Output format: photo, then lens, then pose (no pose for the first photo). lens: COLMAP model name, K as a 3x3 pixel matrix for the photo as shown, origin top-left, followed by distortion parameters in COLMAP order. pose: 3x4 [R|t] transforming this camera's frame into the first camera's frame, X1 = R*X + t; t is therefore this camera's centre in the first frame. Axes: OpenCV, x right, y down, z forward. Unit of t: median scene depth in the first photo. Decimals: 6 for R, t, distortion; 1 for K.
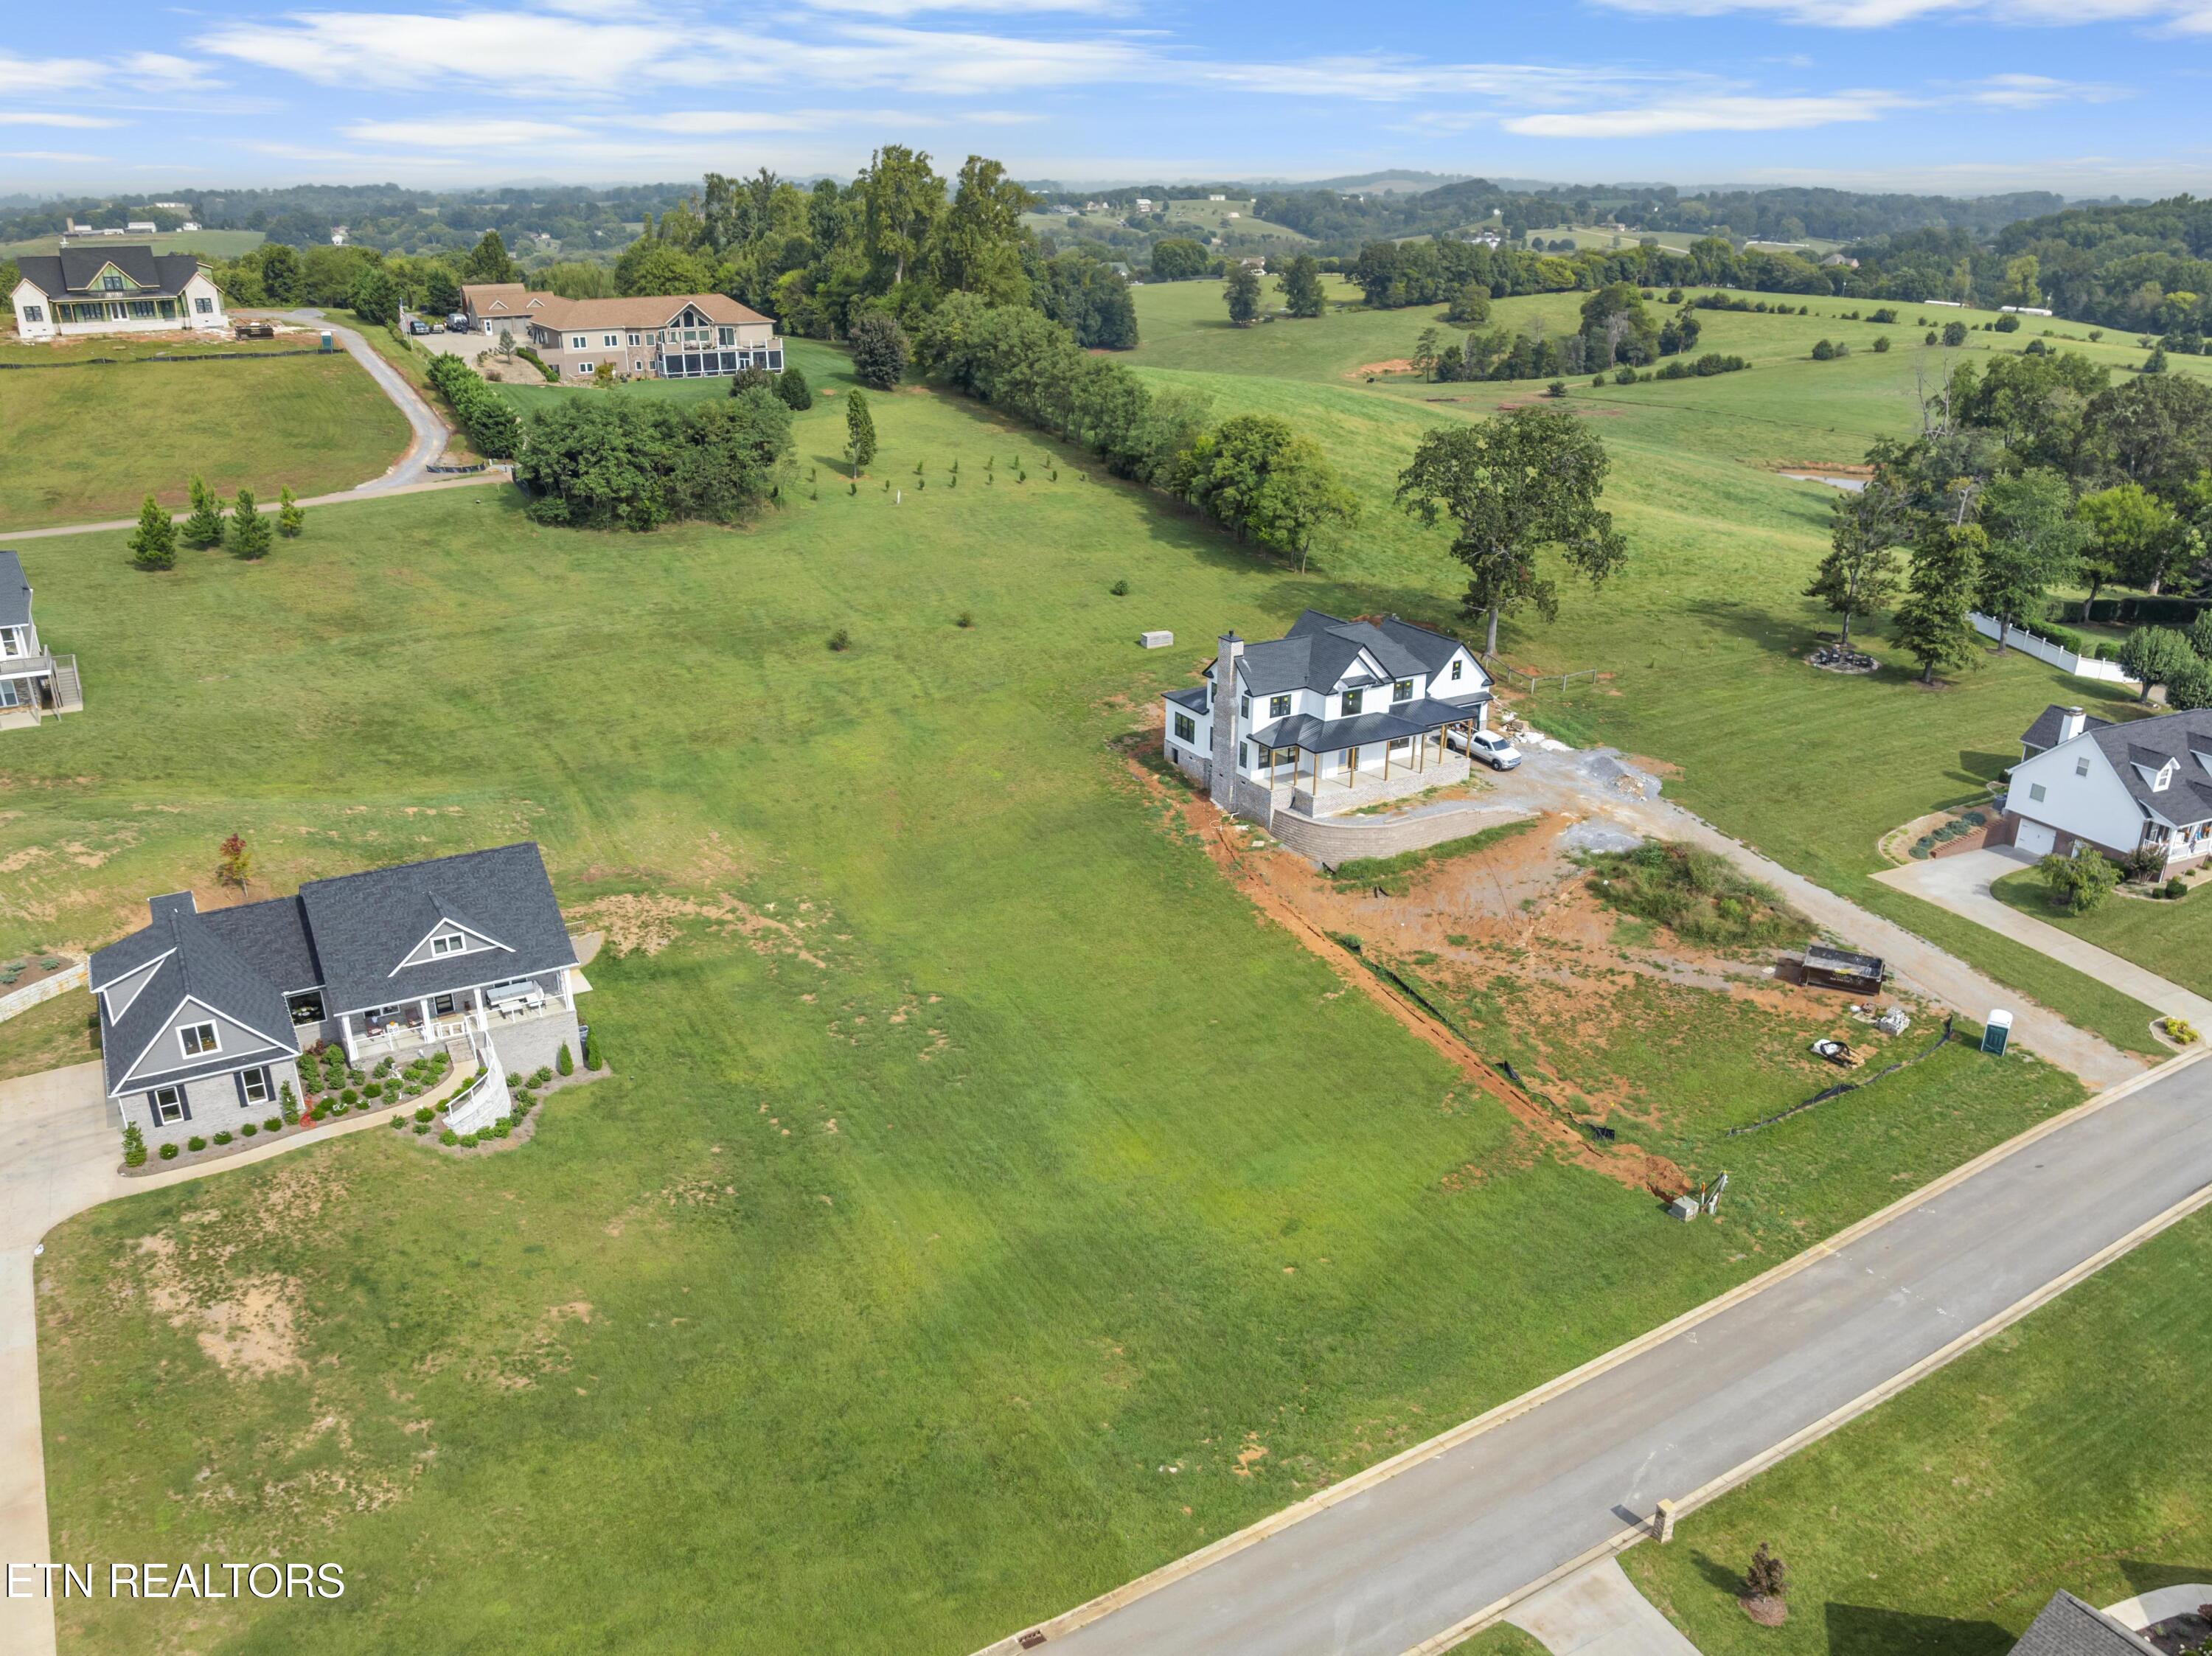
lens RADIAL K [[1718.8, 0, 1110.8], [0, 1718.8, 912.0], [0, 0, 1]] dist [-0.022872, -0.035306]
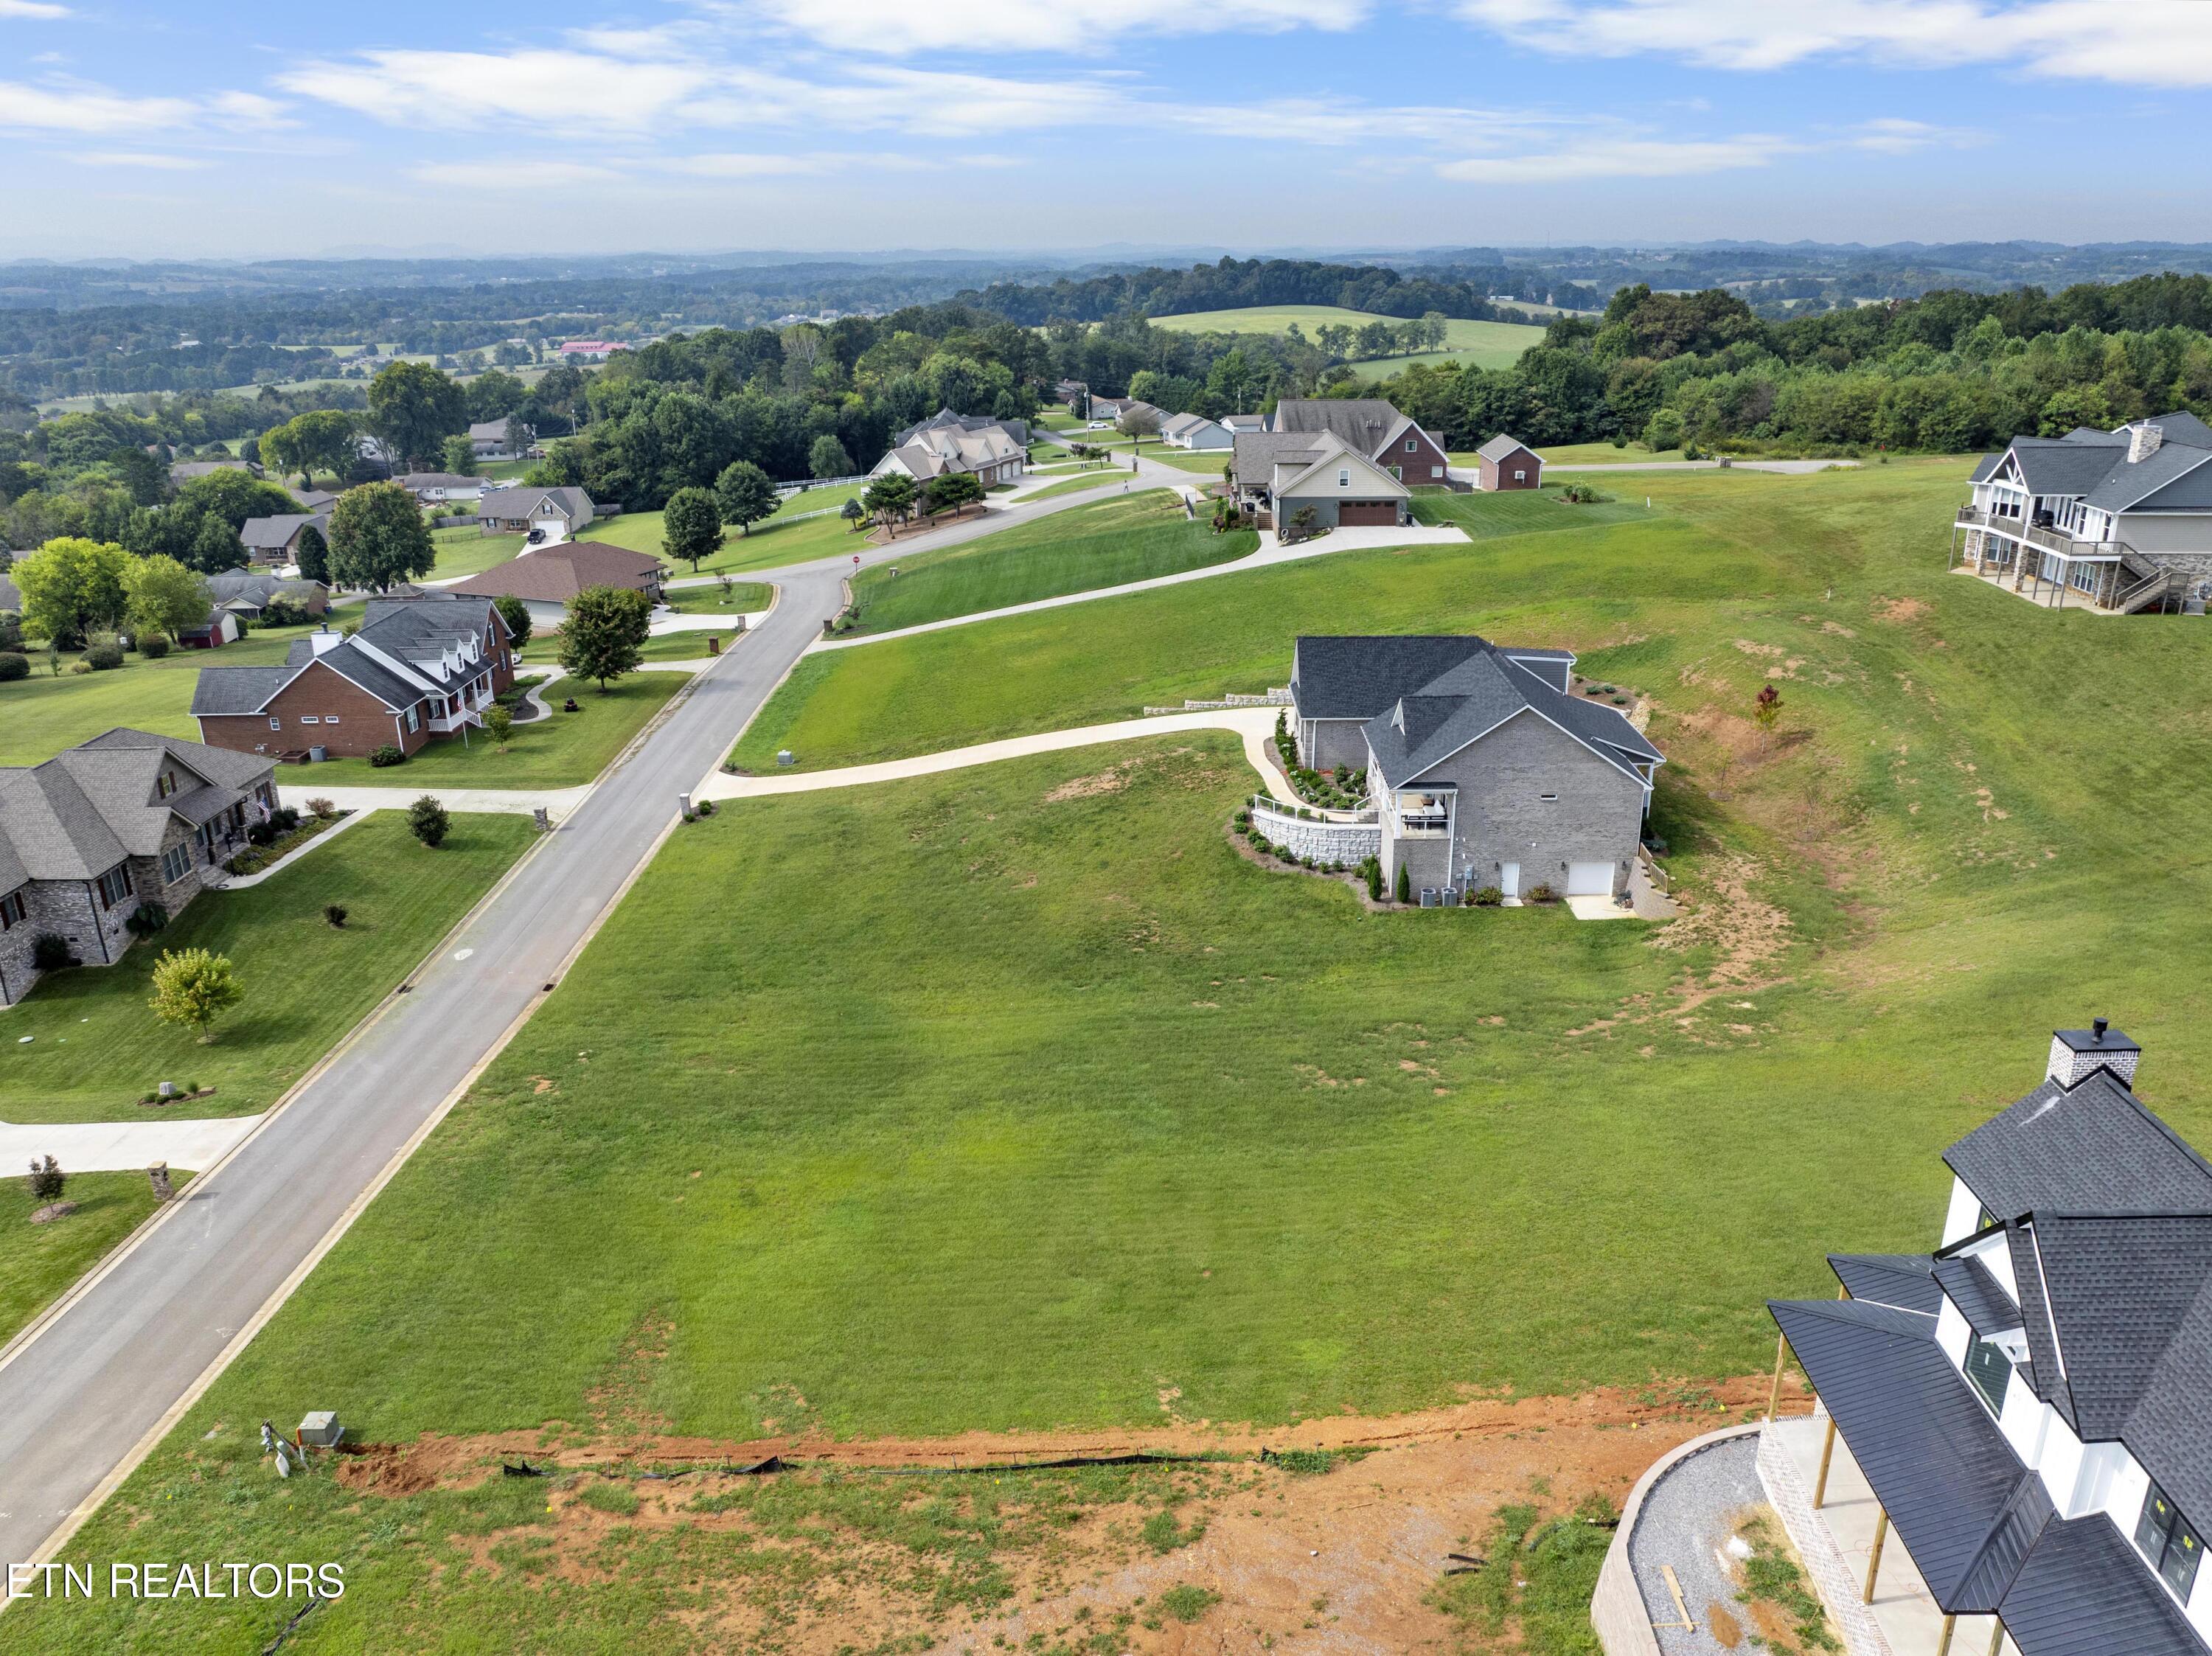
lens RADIAL K [[1685.1, 0, 1143.0], [0, 1685.1, 882.7], [0, 0, 1]] dist [-0.037463, -0.004298]
pose [[-0.502143, 0.311678, -0.806666, 0.483725], [-0.340068, 0.786476, 0.515566, -0.327567], [0.795114, 0.533209, -0.288932, 1.027134]]
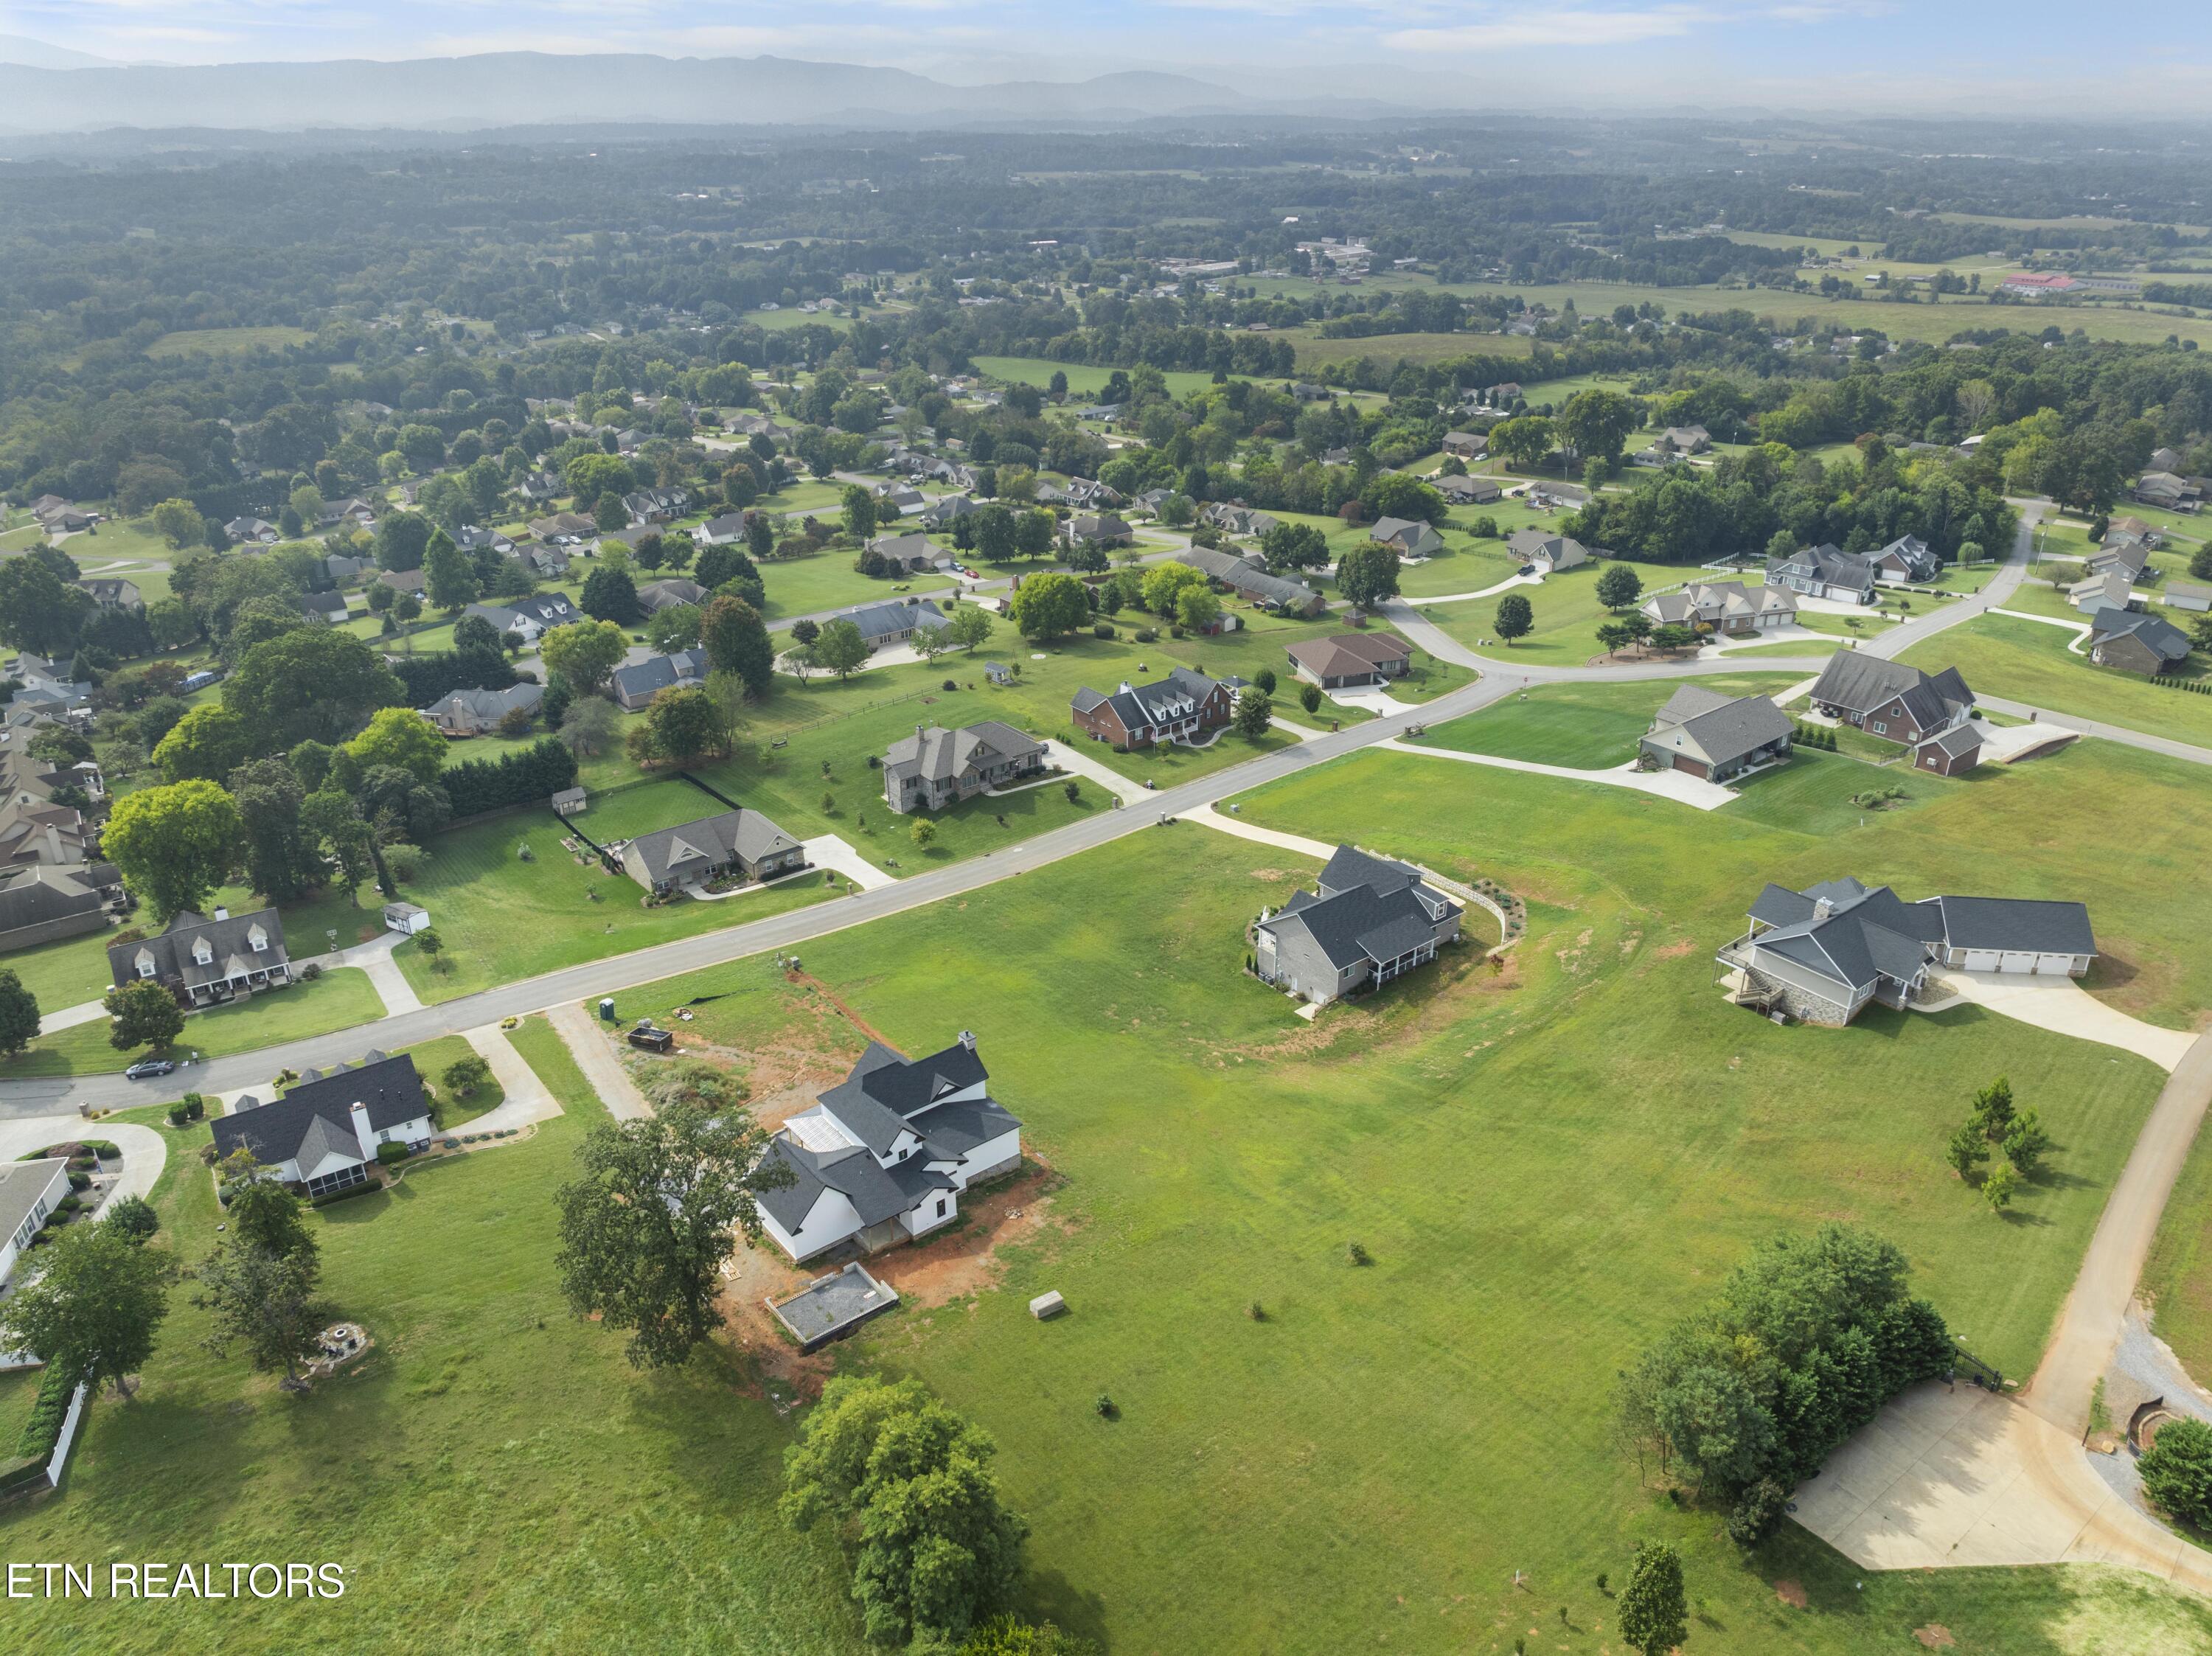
lens RADIAL K [[1558.2, 0, 1111.2], [0, 1558.2, 827.0], [0, 0, 1]] dist [-0.033792, -0.009612]
pose [[-0.989074, 0.065853, -0.131893, 0.122445], [-0.056119, 0.659127, 0.749935, -1.373586], [0.136319, 0.749143, -0.648230, 1.905242]]
